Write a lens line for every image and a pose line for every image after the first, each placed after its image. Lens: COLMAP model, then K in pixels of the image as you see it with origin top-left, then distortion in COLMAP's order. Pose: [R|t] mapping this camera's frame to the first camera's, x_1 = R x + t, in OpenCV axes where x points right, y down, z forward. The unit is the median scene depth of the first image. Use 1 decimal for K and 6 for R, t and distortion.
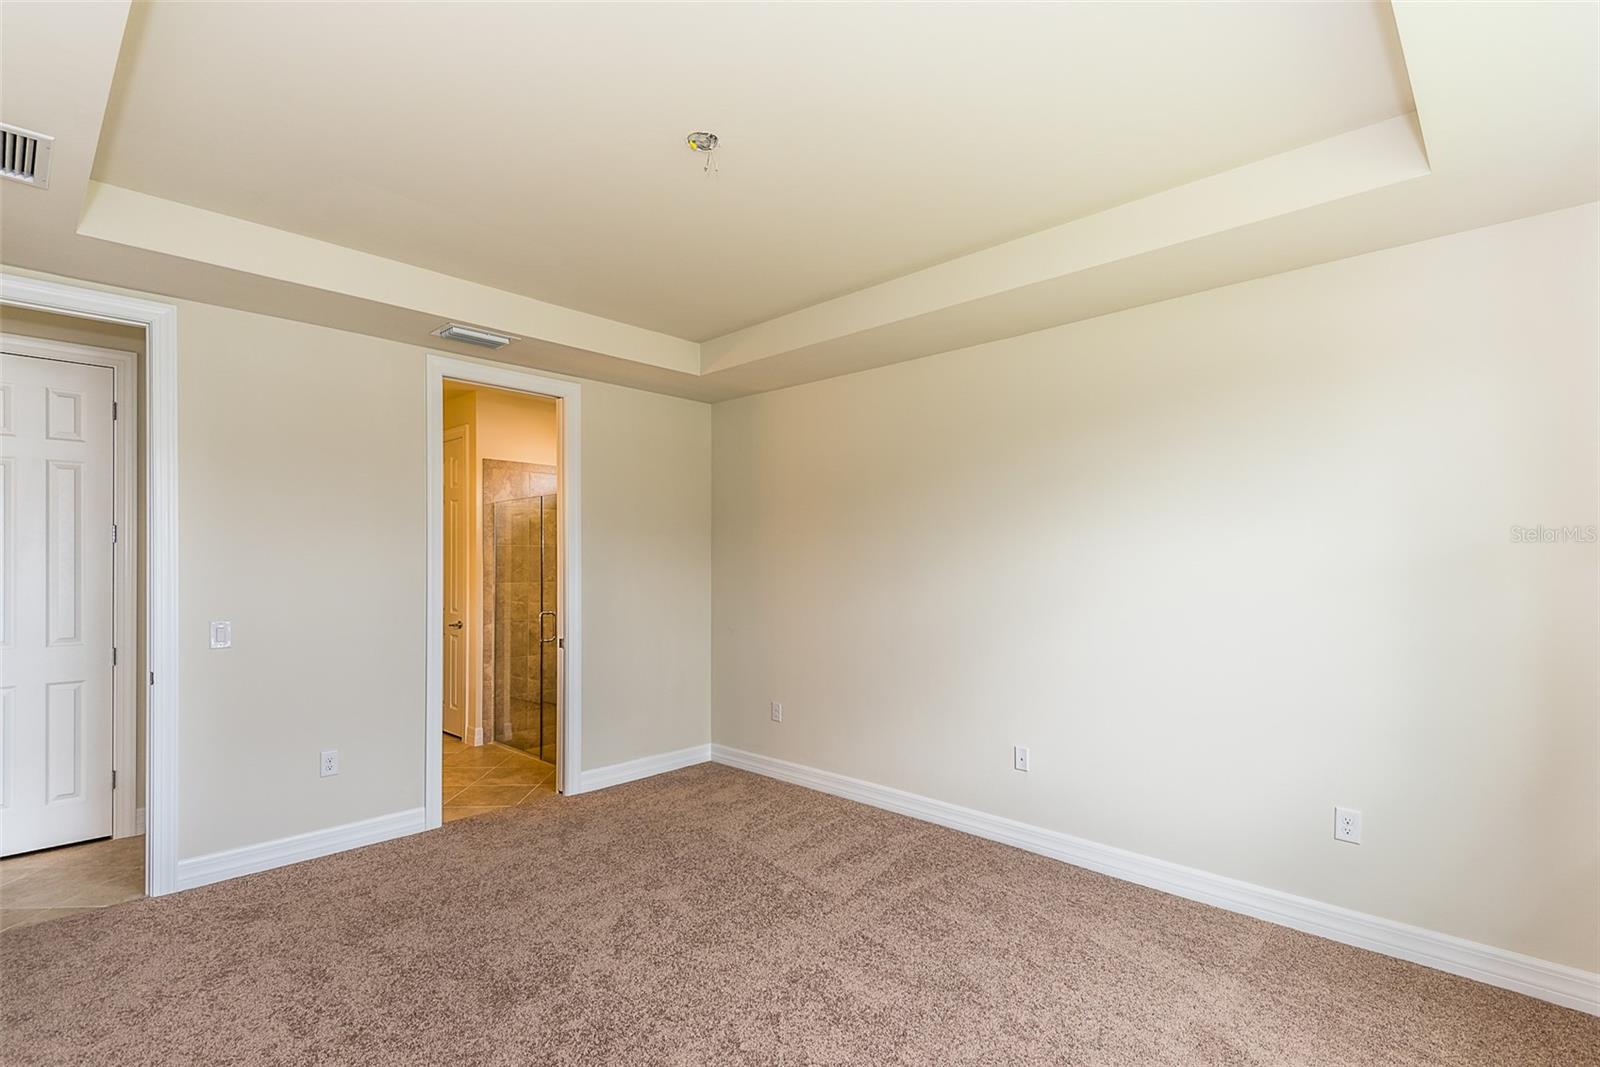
lens RADIAL K [[748.6, 0, 800.9], [0, 748.6, 545.8], [0, 0, 1]] dist [-0.000748, -0.001356]
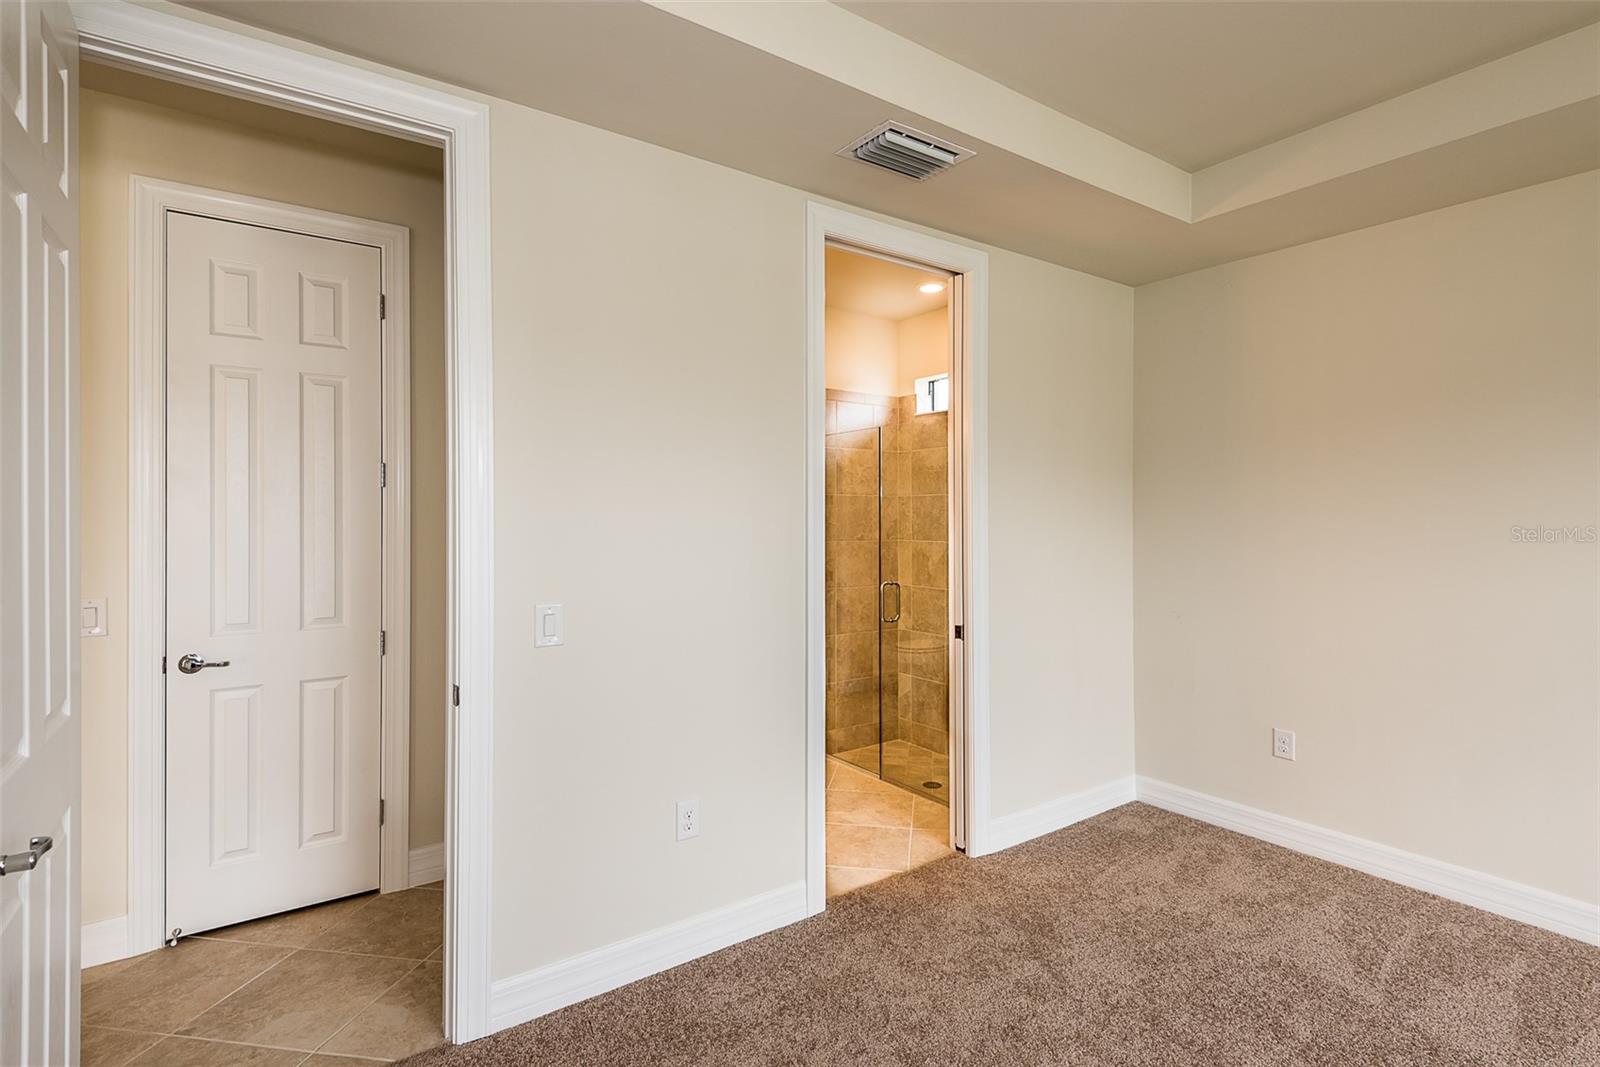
lens RADIAL K [[772.9, 0, 856.6], [0, 772.9, 502.4], [0, 0, 1]] dist [0.017221, -0.000661]
pose [[0.988173, -0.003173, -0.153310, -0.348068], [0.003322, 0.999994, 0.000720, 0.011396], [0.153307, -0.001221, 0.988178, 0.322727]]
